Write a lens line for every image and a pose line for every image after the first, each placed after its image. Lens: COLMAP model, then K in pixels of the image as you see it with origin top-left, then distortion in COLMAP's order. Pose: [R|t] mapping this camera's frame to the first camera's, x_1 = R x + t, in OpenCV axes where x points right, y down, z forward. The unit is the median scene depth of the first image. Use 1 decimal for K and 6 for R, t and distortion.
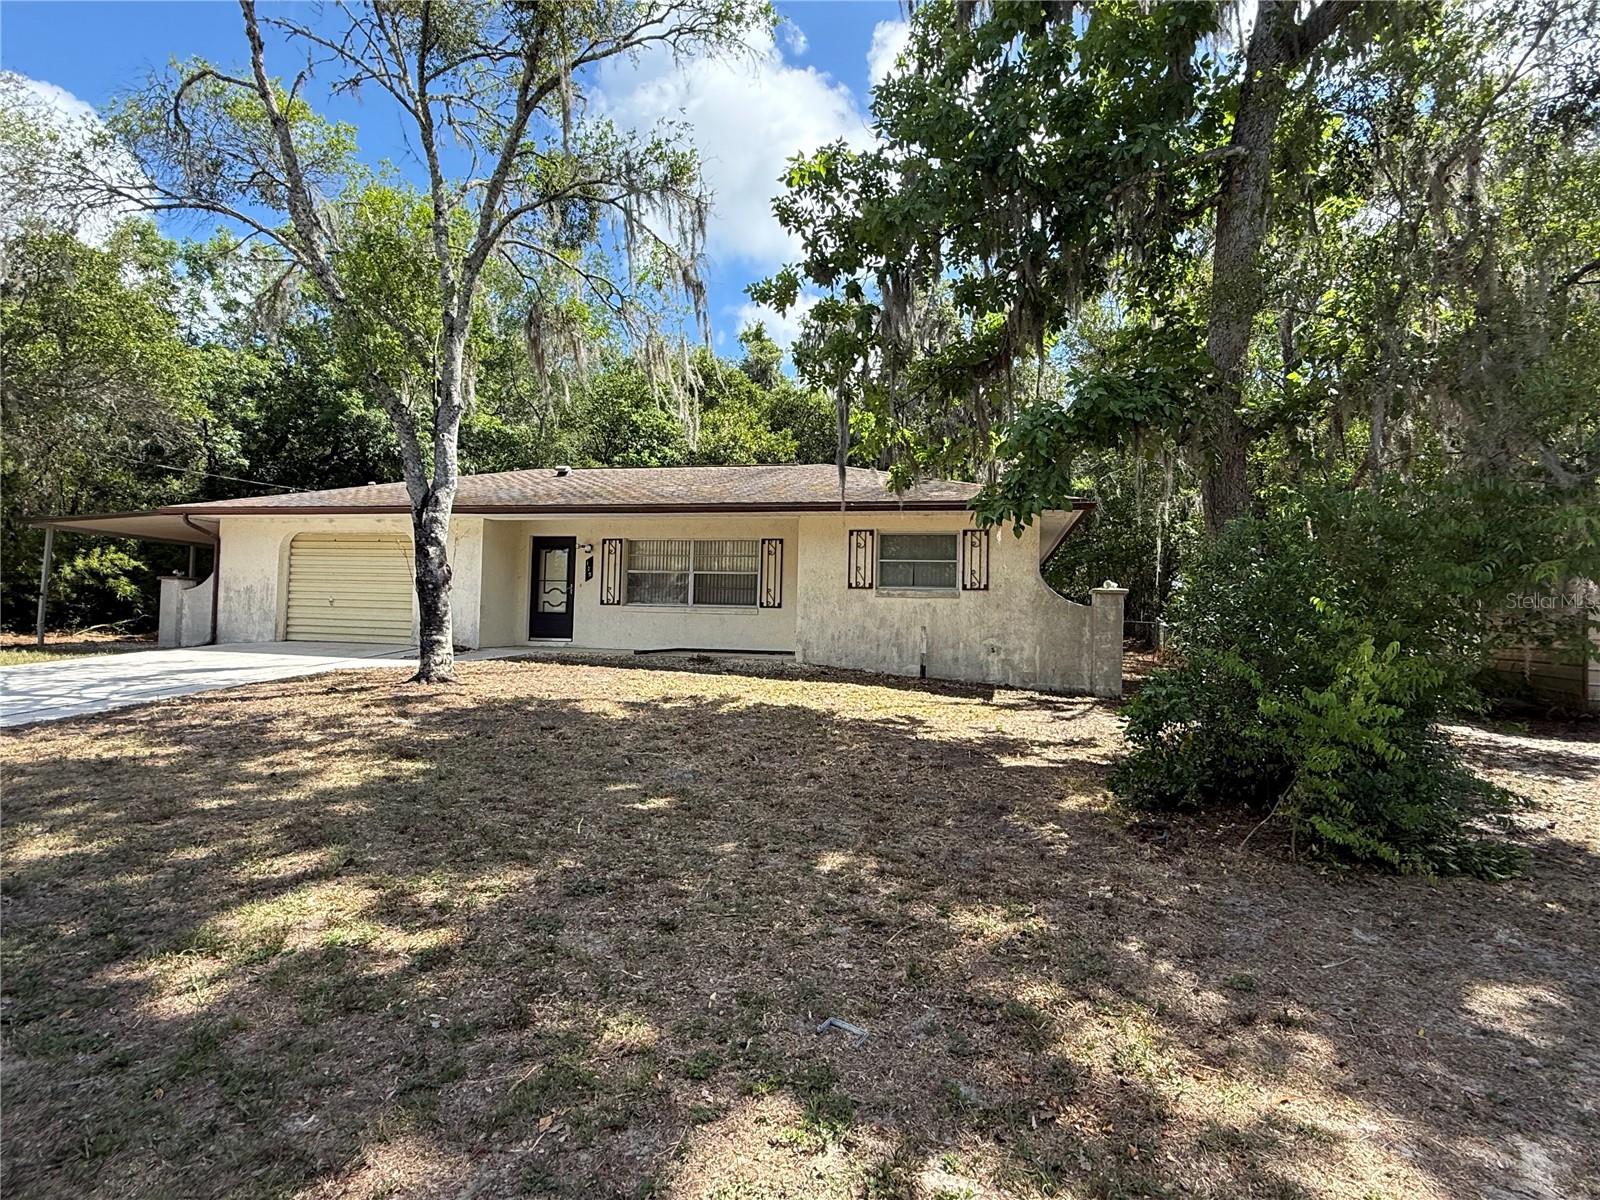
lens RADIAL K [[791.9, 0, 798.5], [0, 791.9, 600.6], [0, 0, 1]] dist [-0.001427, 0.000547]
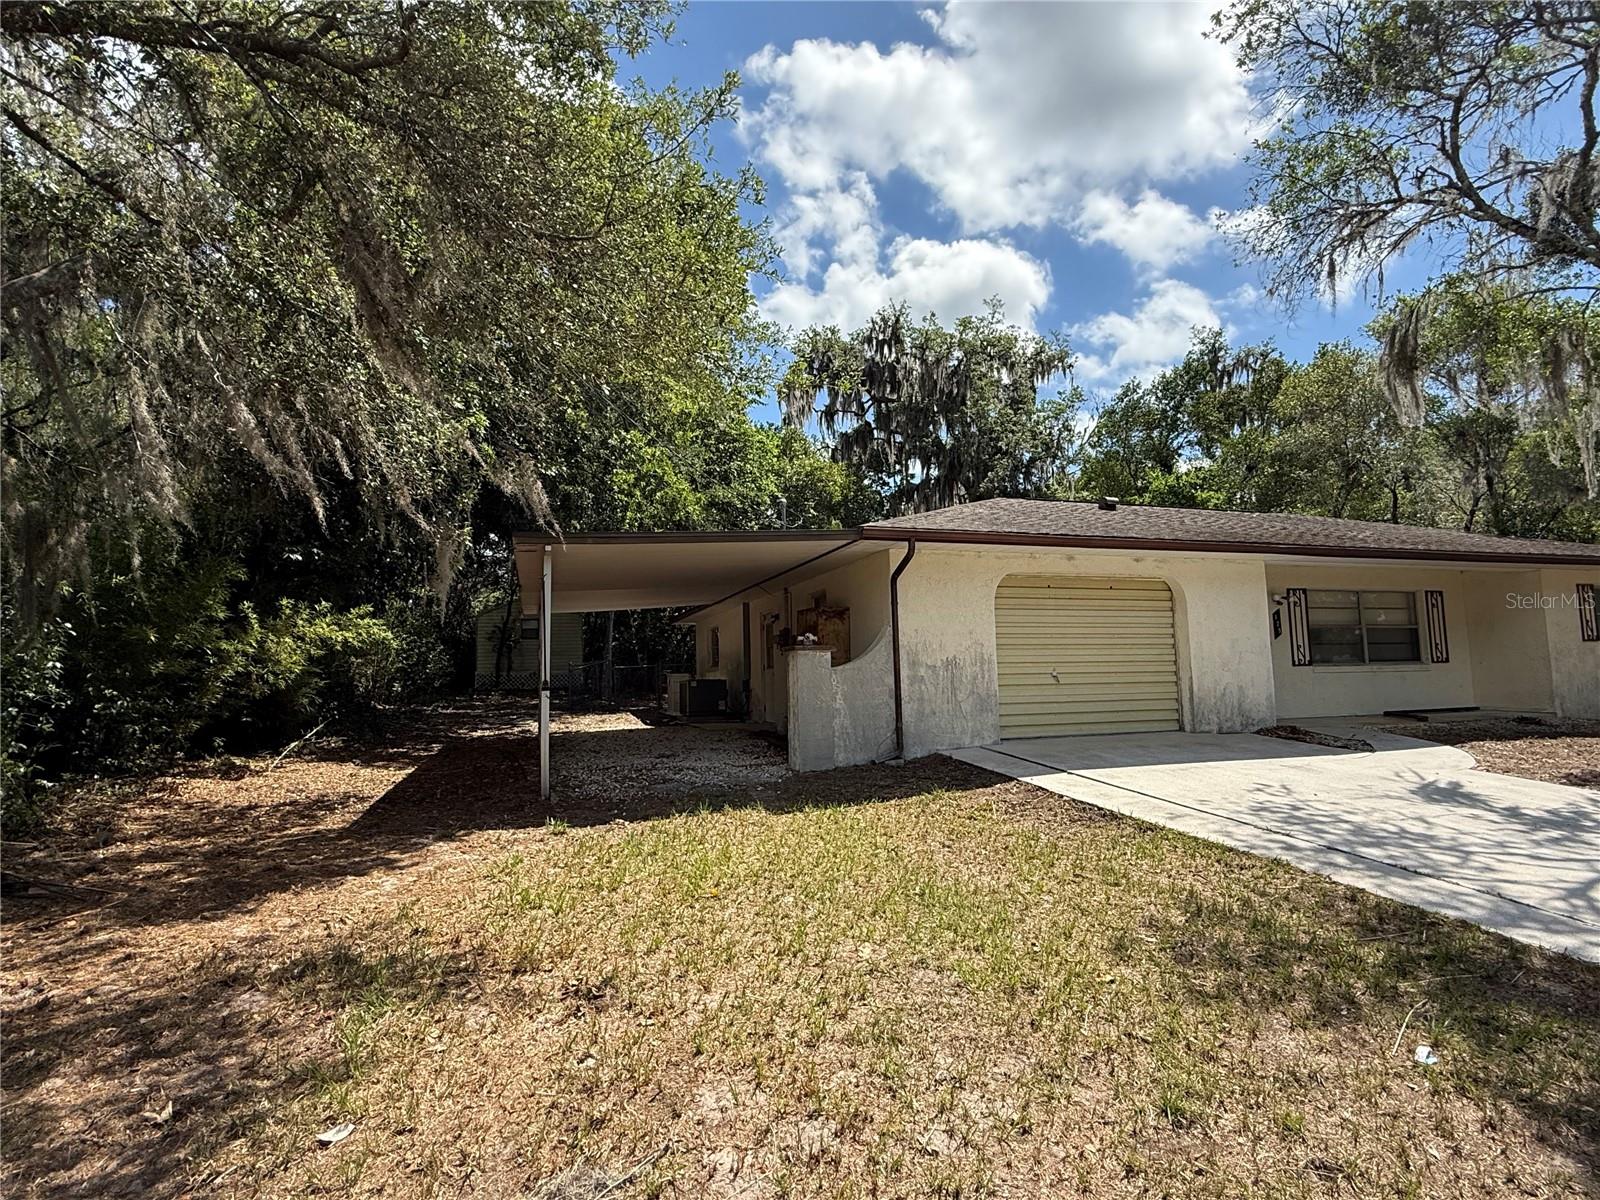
lens RADIAL K [[791.9, 0, 800.8], [0, 791.9, 603.5], [0, 0, 1]] dist [-0.001427, 0.000547]
pose [[0.862611, 0.002330, 0.505862, -1.127866], [0.025300, 0.998539, -0.047741, -0.034632], [-0.505234, 0.053980, 0.861292, 0.529538]]
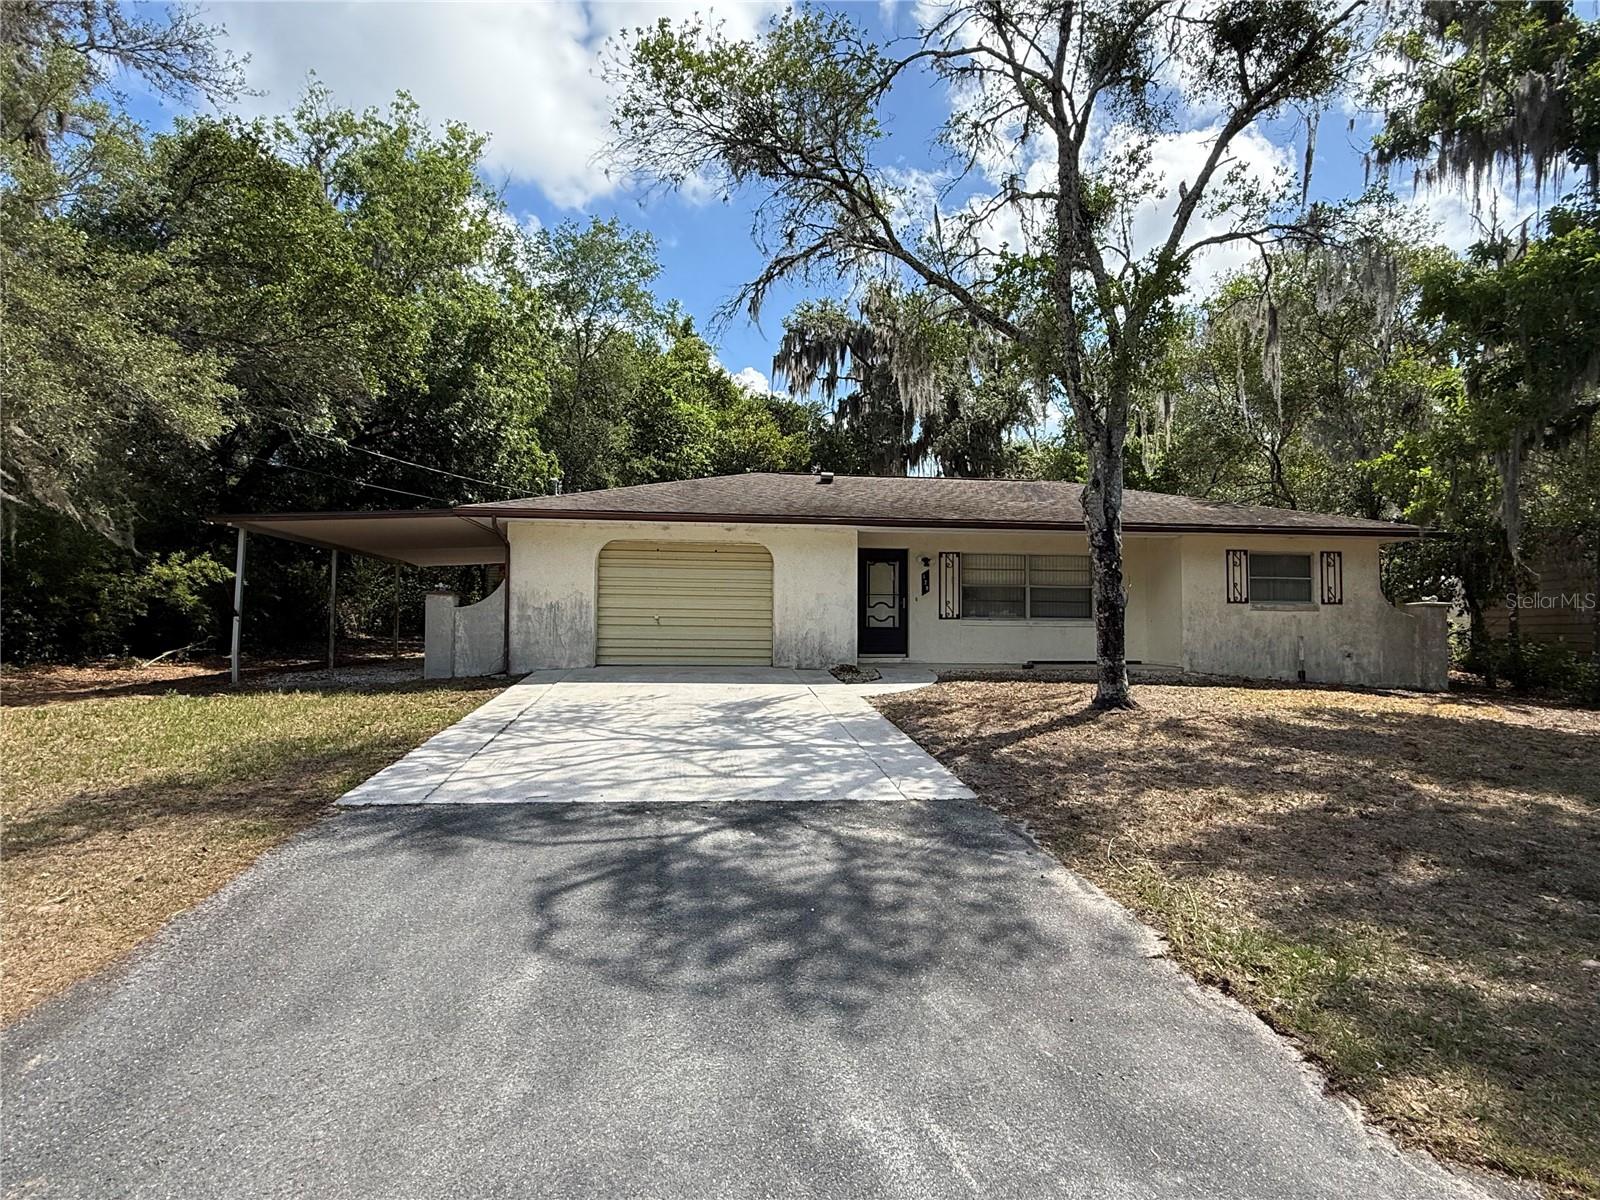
lens RADIAL K [[791.9, 0, 799.3], [0, 791.9, 594.8], [0, 0, 1]] dist [-0.001427, 0.000547]
pose [[0.949339, -0.005064, 0.314214, -0.722049], [0.006754, 0.999968, -0.004289, -0.021822], [-0.314182, 0.006194, 0.949342, 0.115918]]
